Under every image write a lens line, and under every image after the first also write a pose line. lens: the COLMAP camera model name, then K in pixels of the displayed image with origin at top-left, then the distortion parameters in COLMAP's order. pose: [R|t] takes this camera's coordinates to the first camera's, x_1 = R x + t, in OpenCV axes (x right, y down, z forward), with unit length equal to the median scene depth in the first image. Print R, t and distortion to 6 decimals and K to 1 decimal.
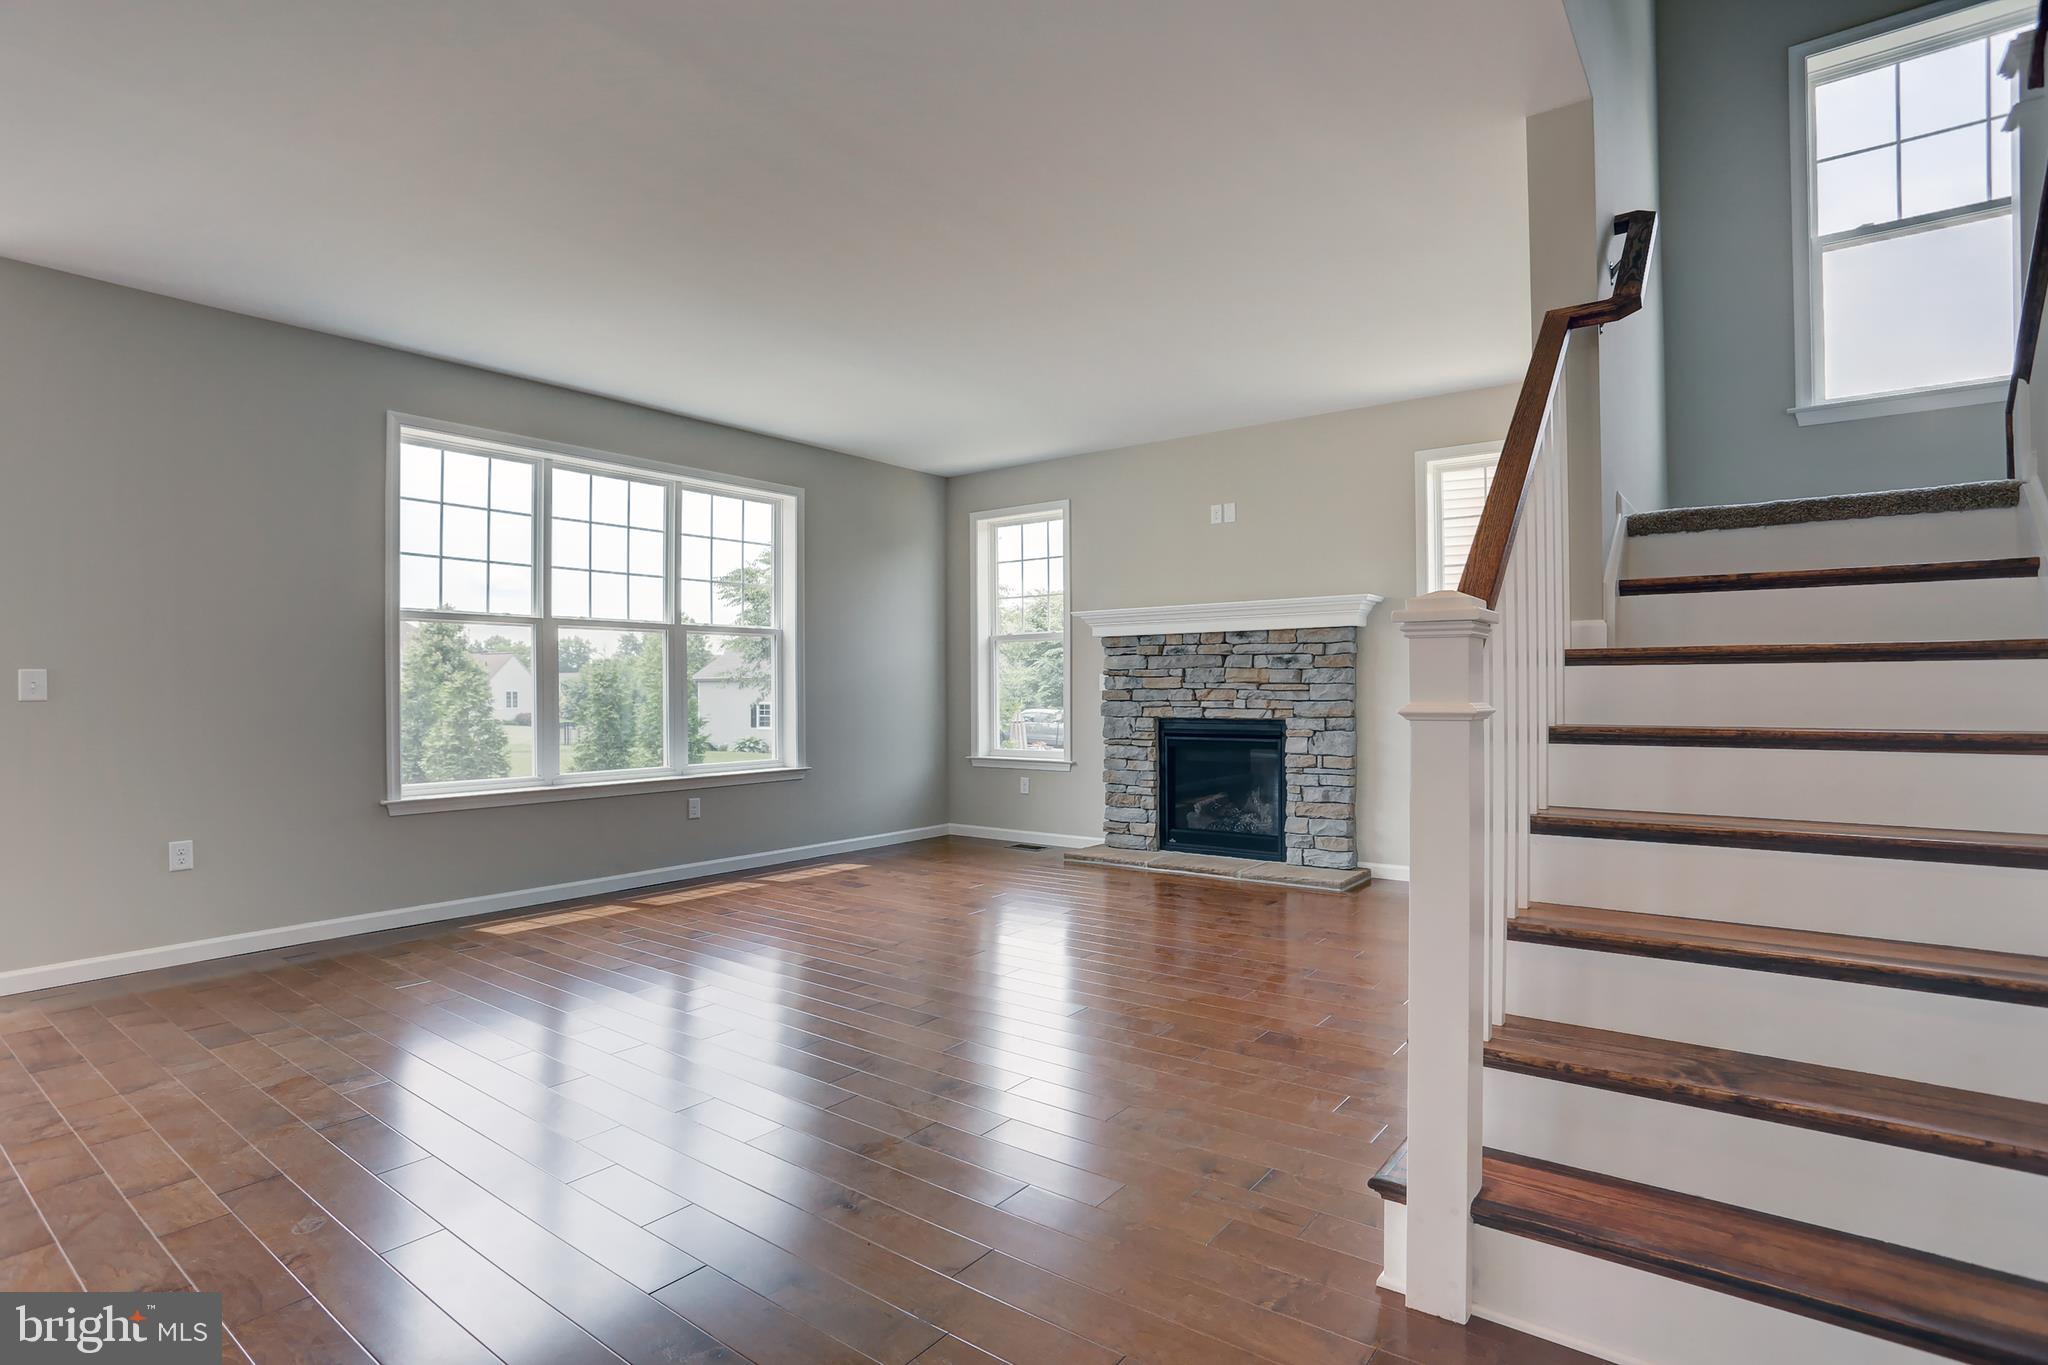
lens RADIAL K [[966.5, 0, 1072.7], [0, 966.5, 690.3], [0, 0, 1]] dist [-0.072577, 0.033989]
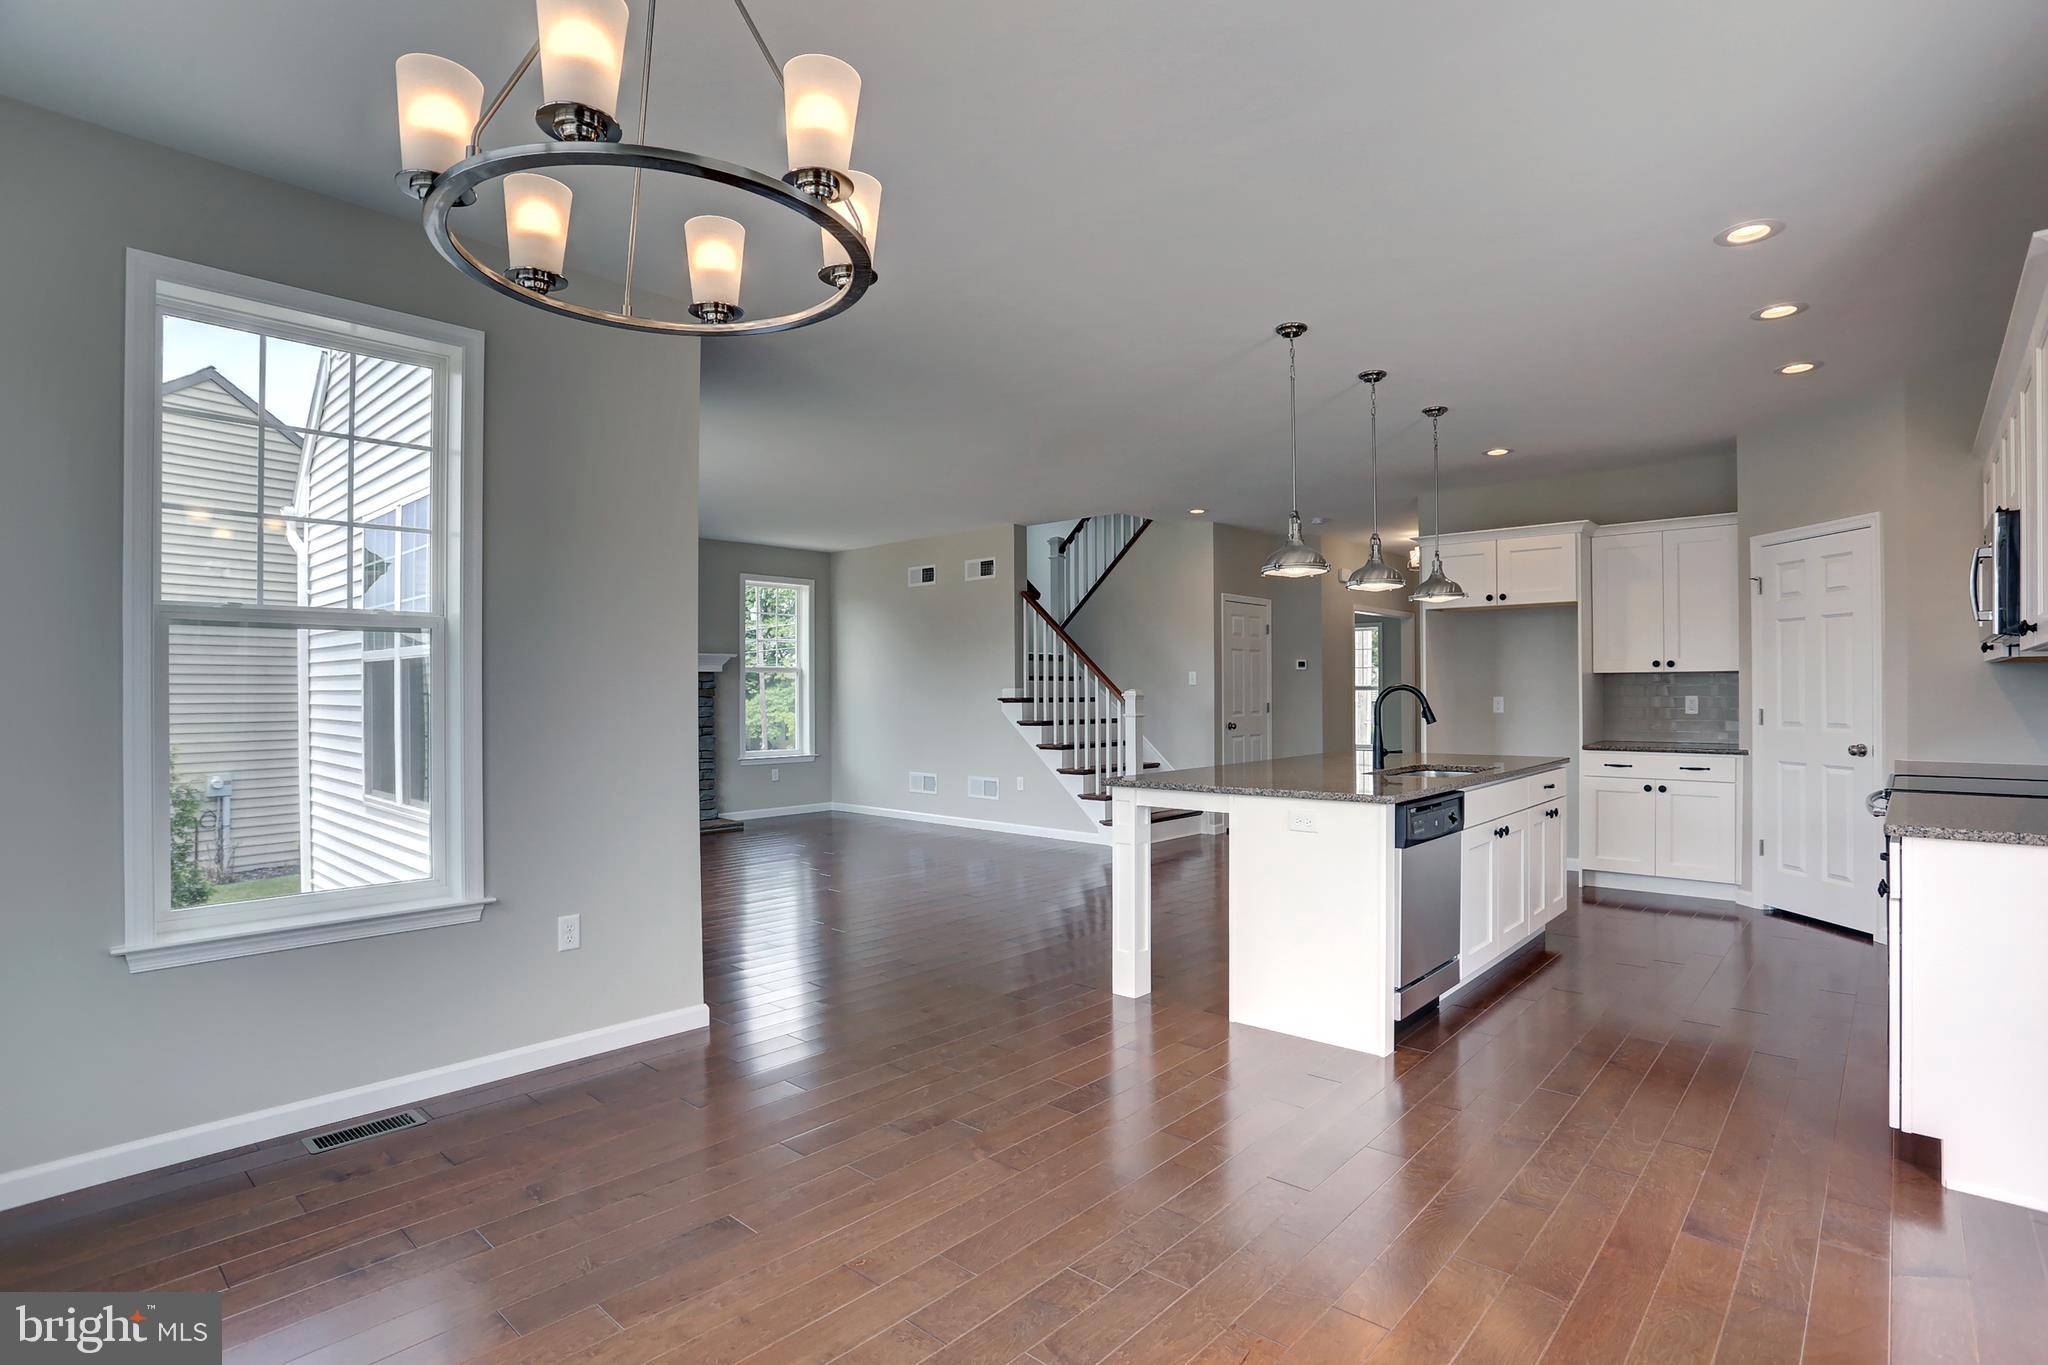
lens RADIAL K [[1015.1, 0, 1024.6], [0, 1015.1, 692.4], [0, 0, 1]] dist [-0.081790, 0.039995]
pose [[0.137259, 0.005681, 0.990519, -1.279889], [0.007020, 0.999953, -0.006708, -0.015005], [-0.990510, 0.007874, 0.137213, 0.218453]]
